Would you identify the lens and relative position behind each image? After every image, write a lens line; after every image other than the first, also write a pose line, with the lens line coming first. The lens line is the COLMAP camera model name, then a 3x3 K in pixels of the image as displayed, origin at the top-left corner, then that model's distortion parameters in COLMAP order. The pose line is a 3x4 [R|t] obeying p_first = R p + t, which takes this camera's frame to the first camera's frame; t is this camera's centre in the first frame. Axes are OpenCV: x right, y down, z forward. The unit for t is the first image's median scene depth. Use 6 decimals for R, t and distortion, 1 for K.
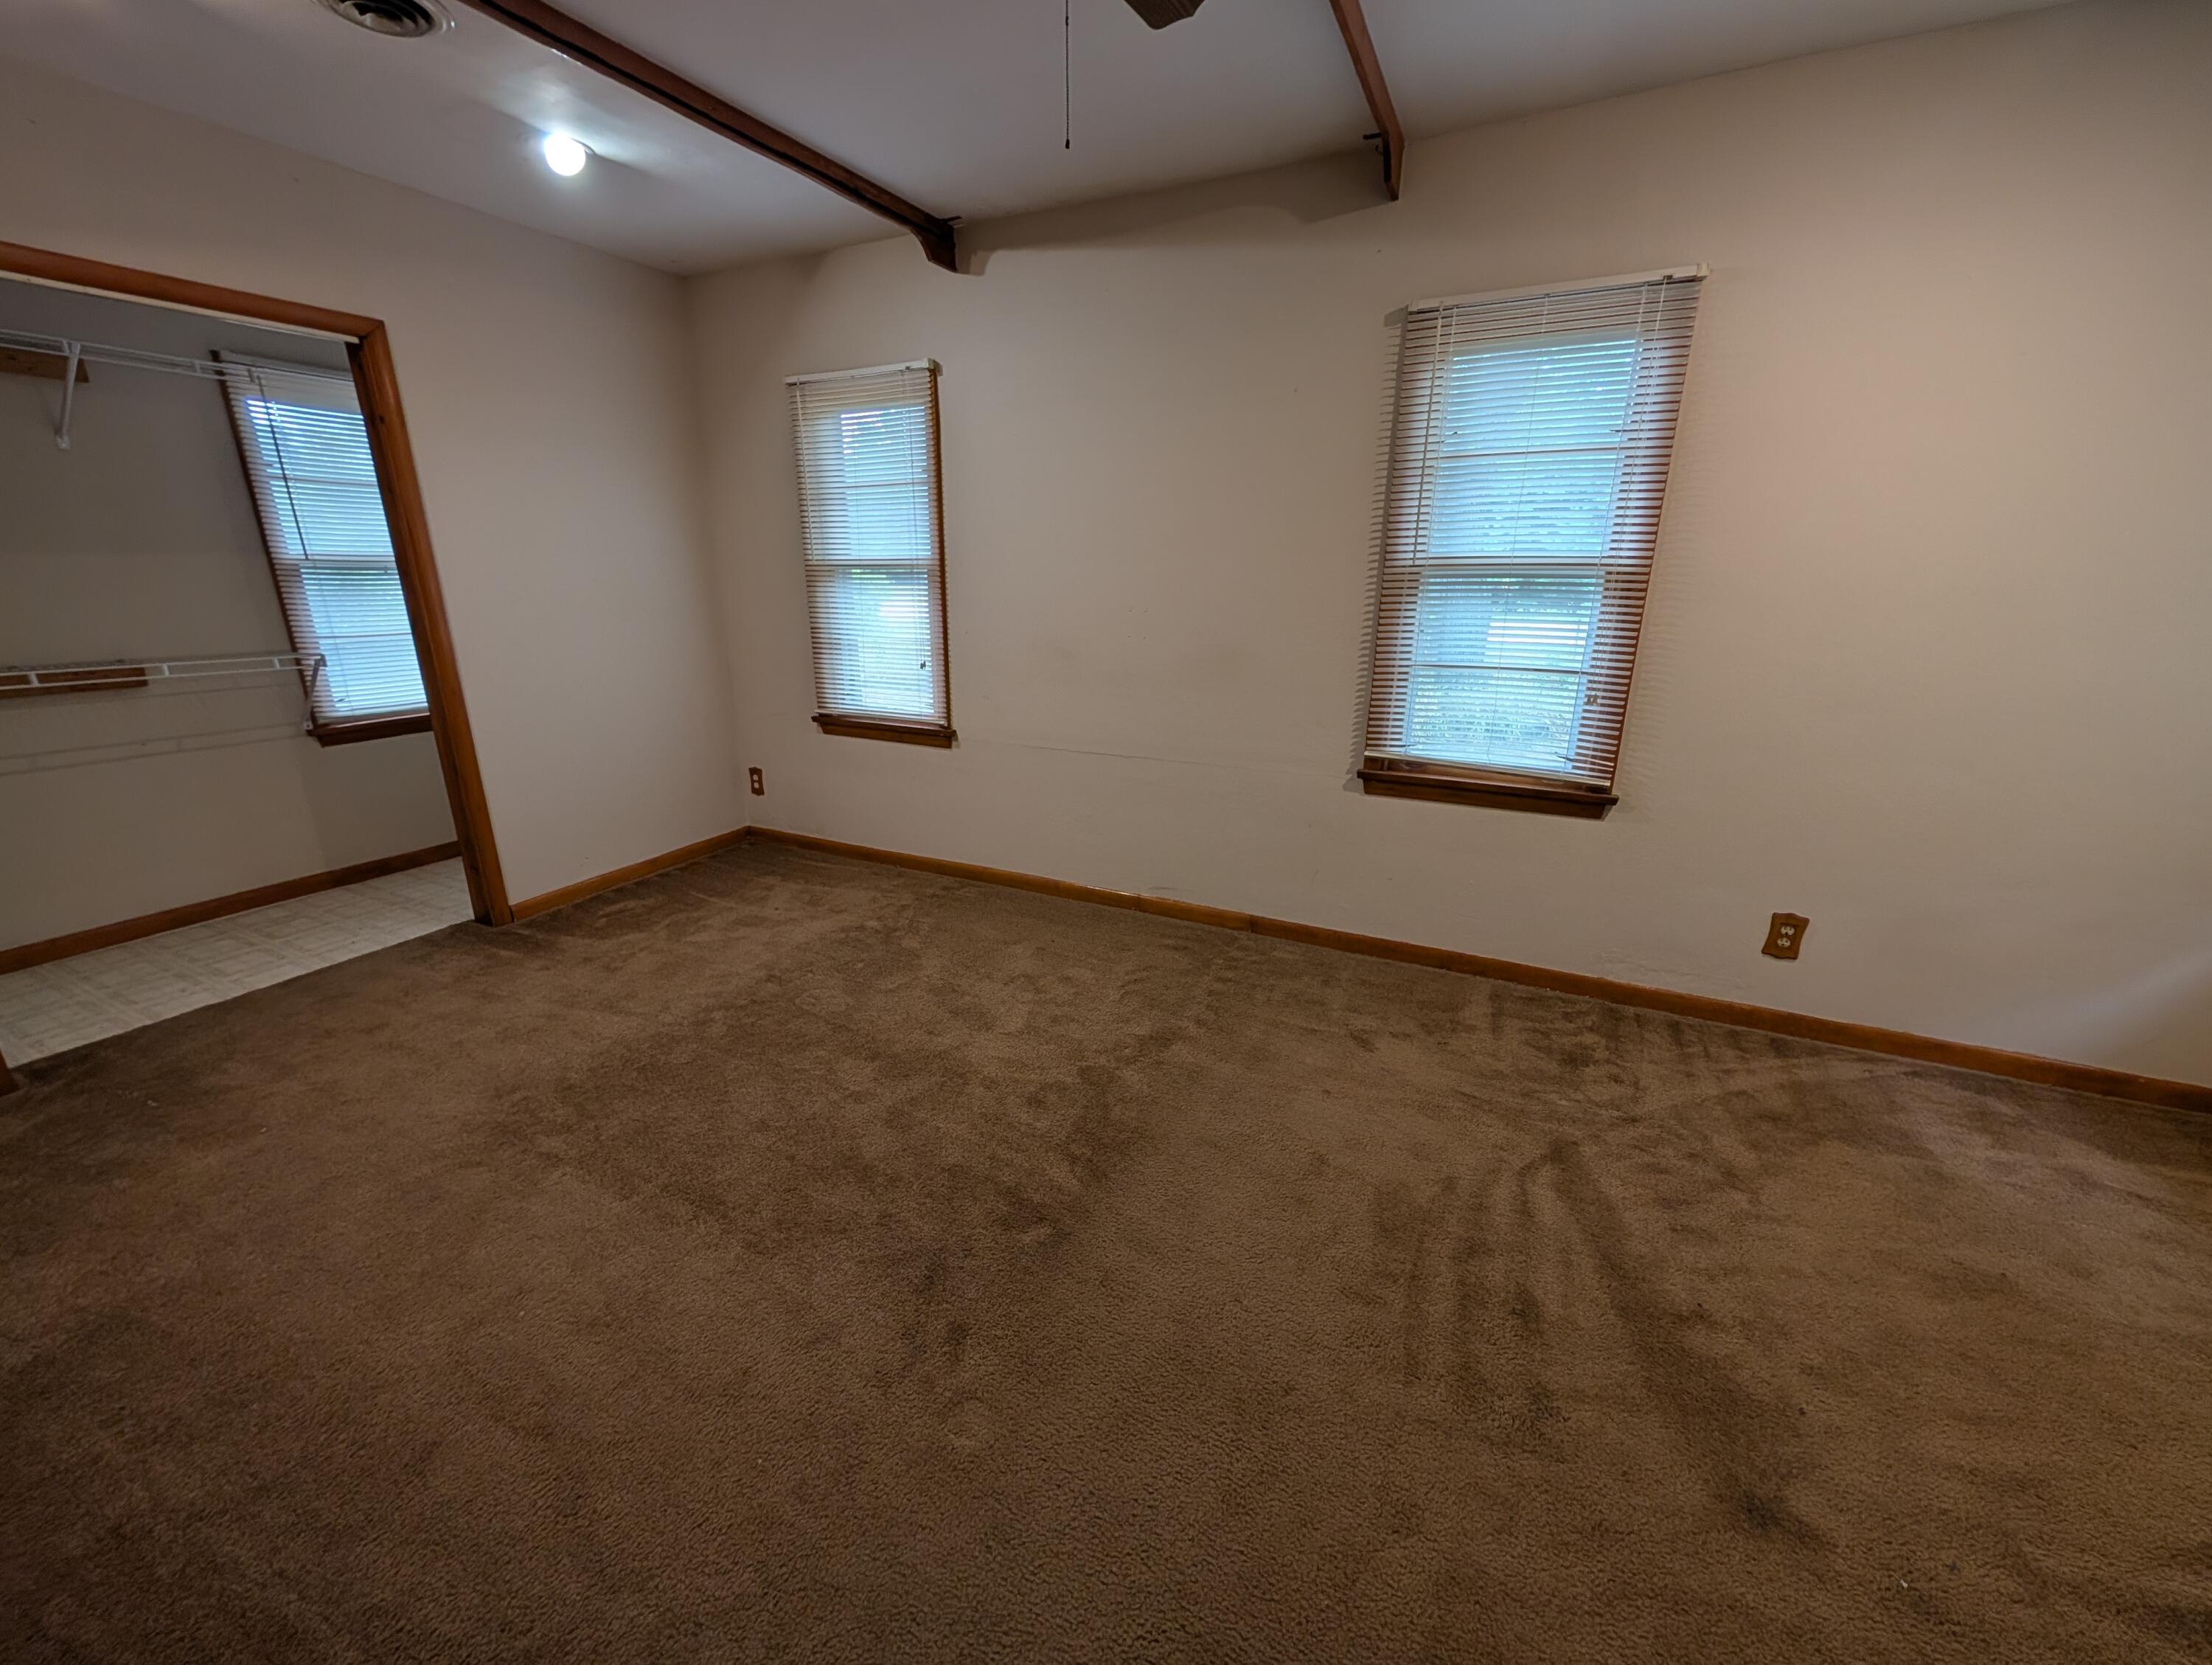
lens RADIAL K [[842.0, 0, 1098.6], [0, 842.0, 840.1], [0, 0, 1]] dist [0.000537, 0.000468]
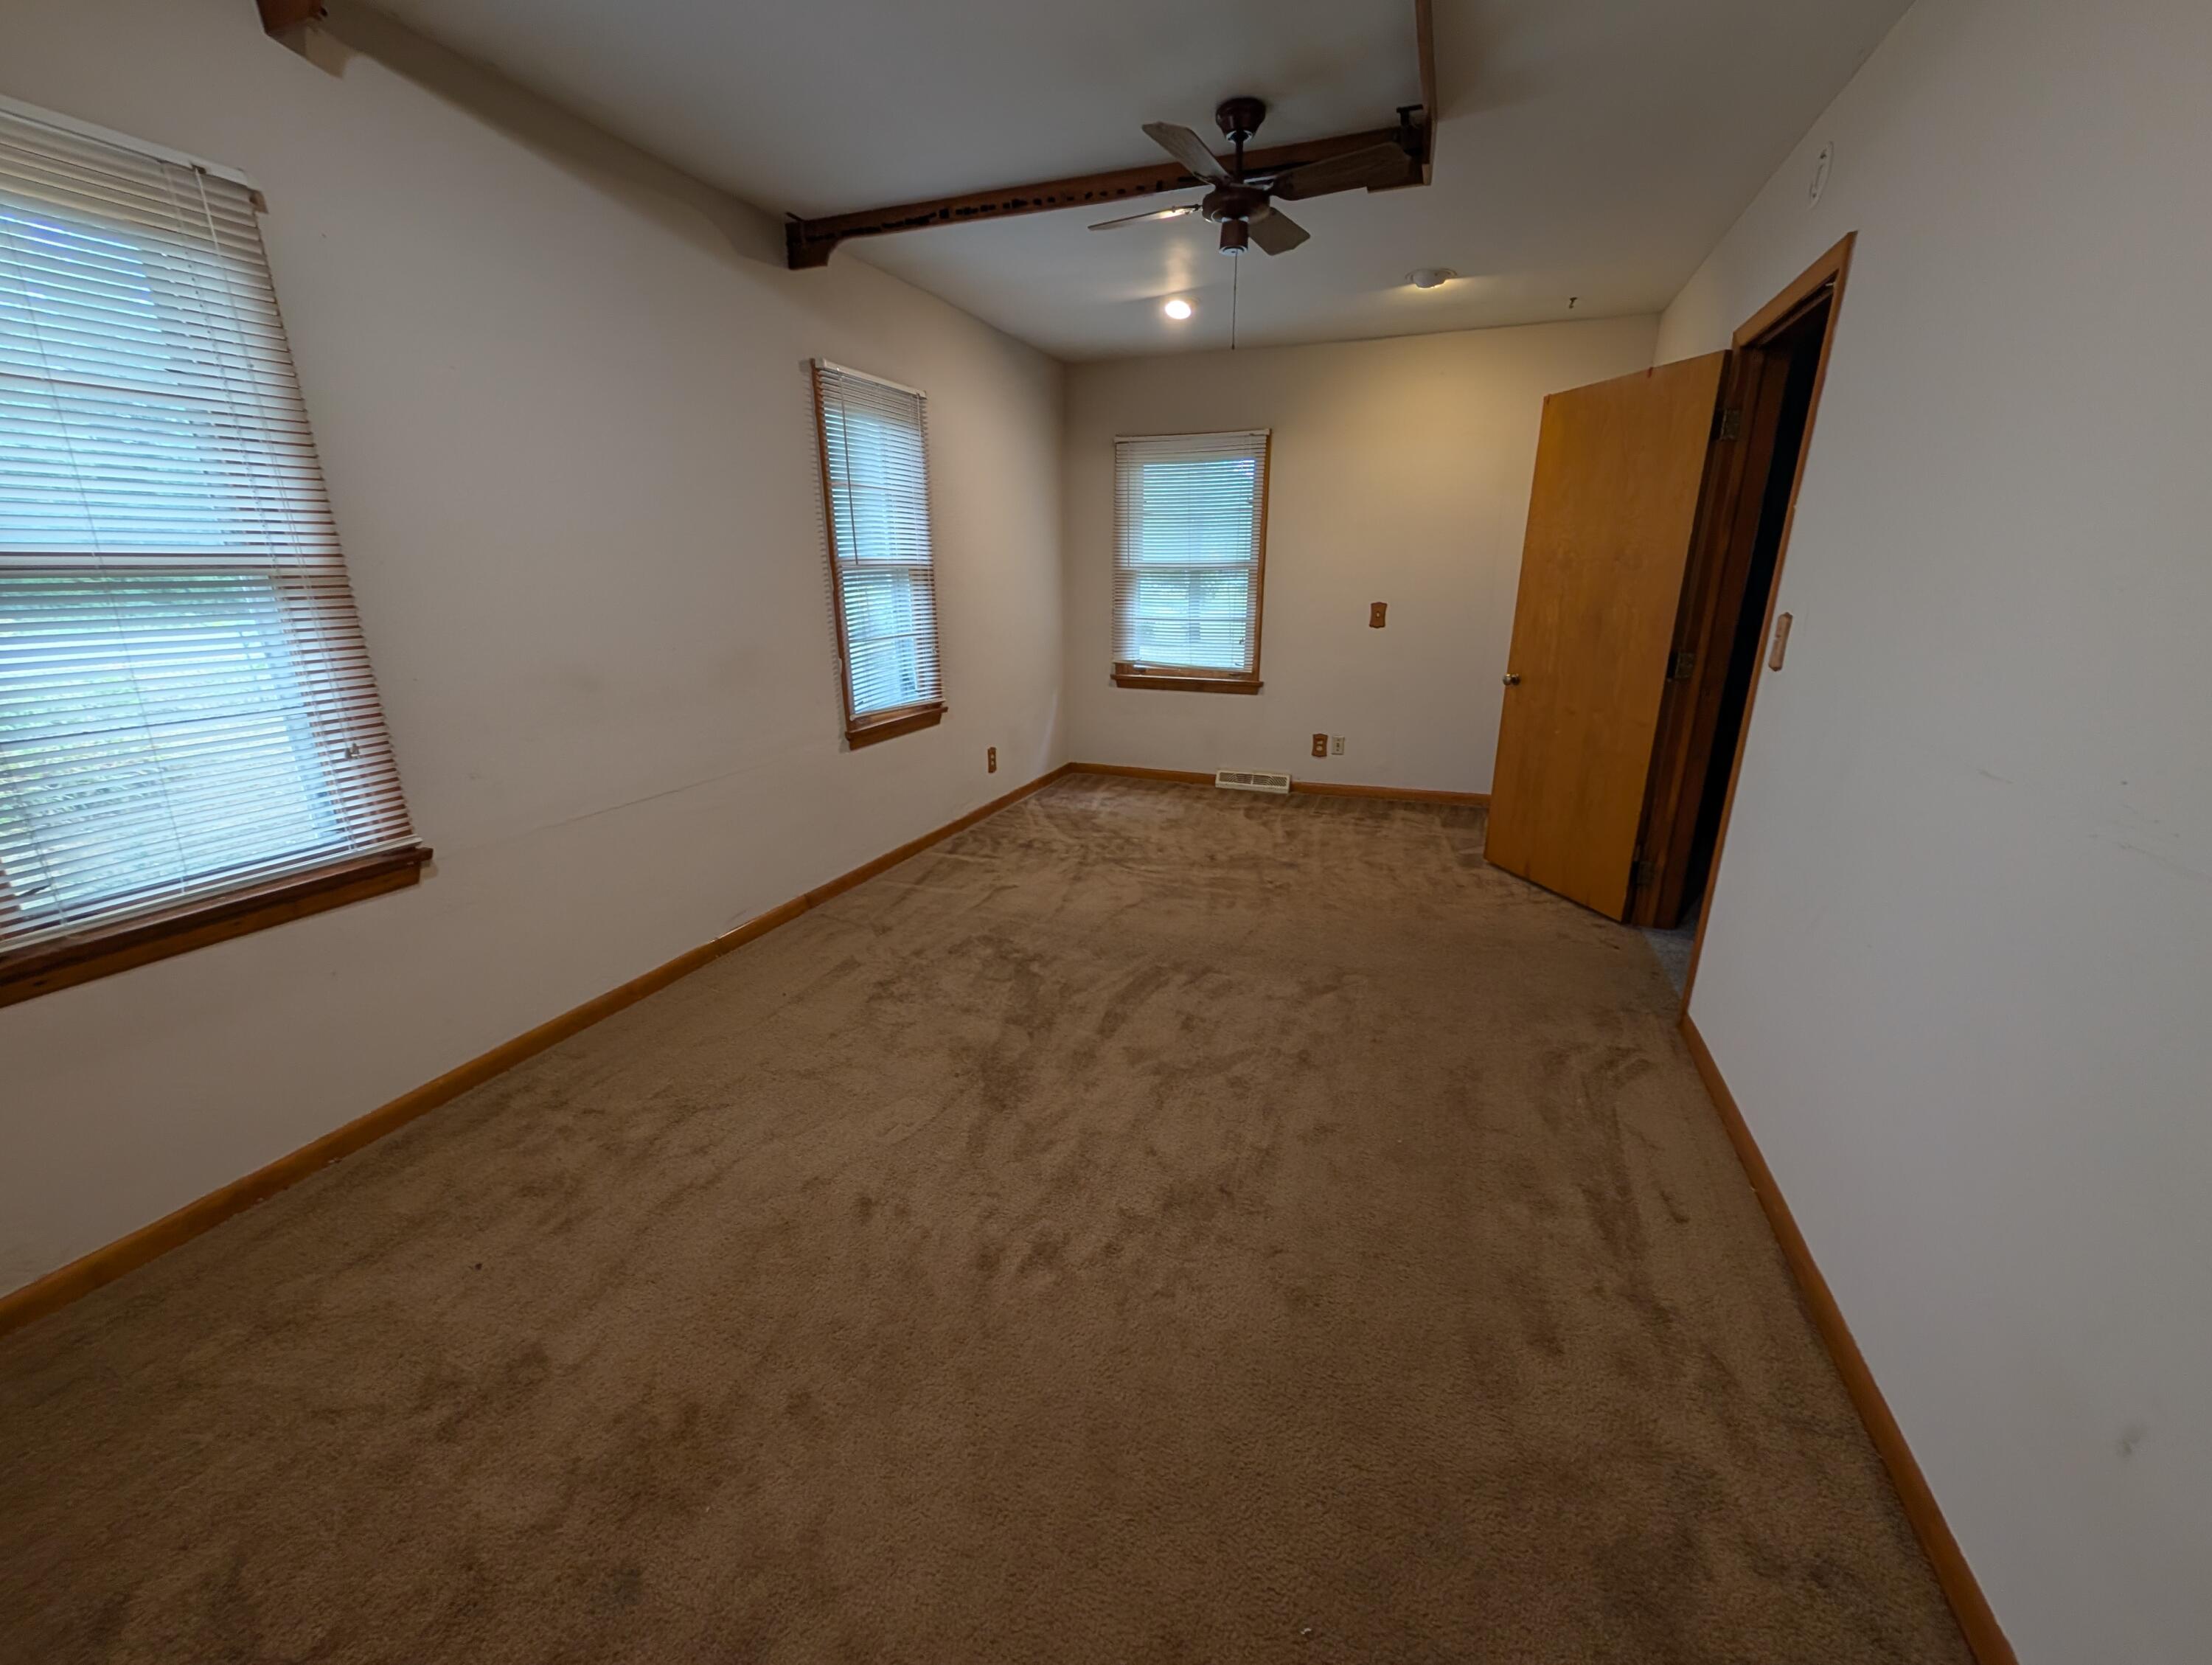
lens RADIAL K [[842.0, 0, 1098.6], [0, 842.0, 840.1], [0, 0, 1]] dist [0.000537, 0.000468]
pose [[-0.059849, -0.312586, 0.948002, -1.176187], [0.305796, 0.898302, 0.315504, -0.276996], [-0.950214, 0.308778, 0.041826, 0.826356]]
